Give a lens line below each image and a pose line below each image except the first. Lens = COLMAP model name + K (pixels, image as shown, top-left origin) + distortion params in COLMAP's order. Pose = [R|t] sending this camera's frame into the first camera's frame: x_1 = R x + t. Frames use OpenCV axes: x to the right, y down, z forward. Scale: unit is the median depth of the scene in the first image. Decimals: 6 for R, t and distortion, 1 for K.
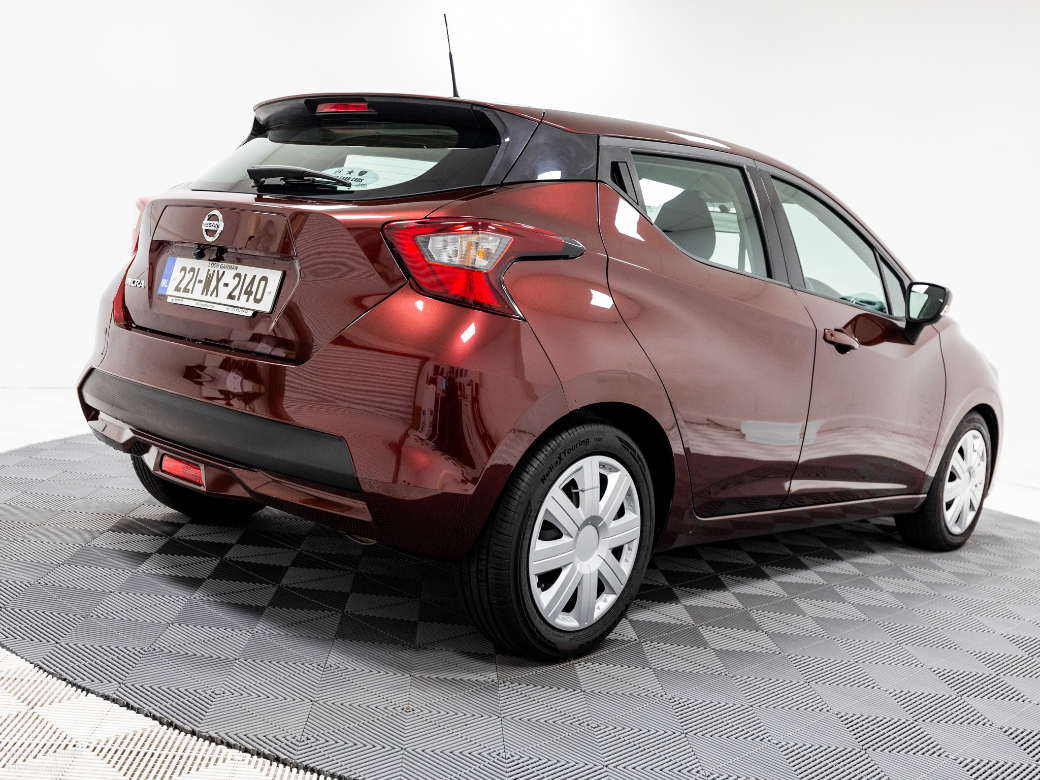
lens RADIAL K [[1137.4, 0, 522.8], [0, 1137.4, 385.8], [0, 0, 1]] dist [0.024688, 0.000000]
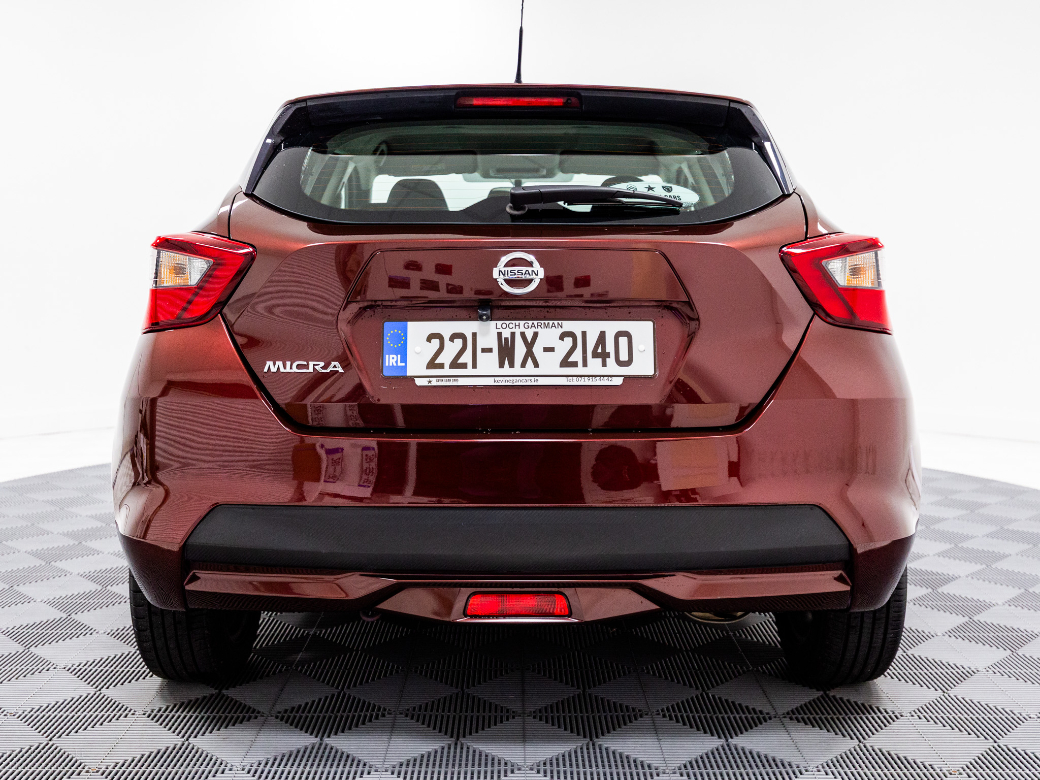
lens RADIAL K [[1137.4, 0, 529.2], [0, 1137.4, 395.6], [0, 0, 1]] dist [0.024688, 0.000000]
pose [[0.731604, -0.185001, 0.656148, -0.758520], [0.146399, 0.982655, 0.113825, -0.144143], [-0.665825, 0.012784, 0.745998, 0.444715]]
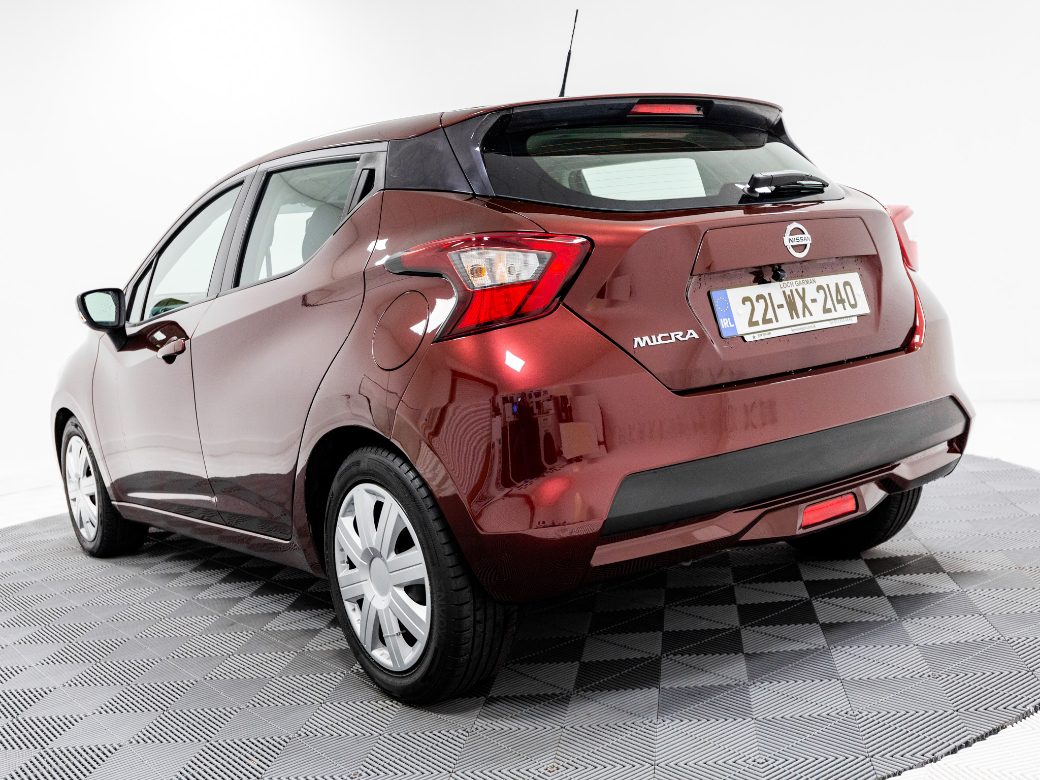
lens RADIAL K [[1137.4, 0, 518.2], [0, 1137.4, 392.8], [0, 0, 1]] dist [0.024688, 0.000000]
pose [[0.182208, -0.223435, 0.957537, -1.194747], [0.220640, 0.958295, 0.181627, -0.235426], [-0.958185, 0.178177, 0.223908, 1.024268]]
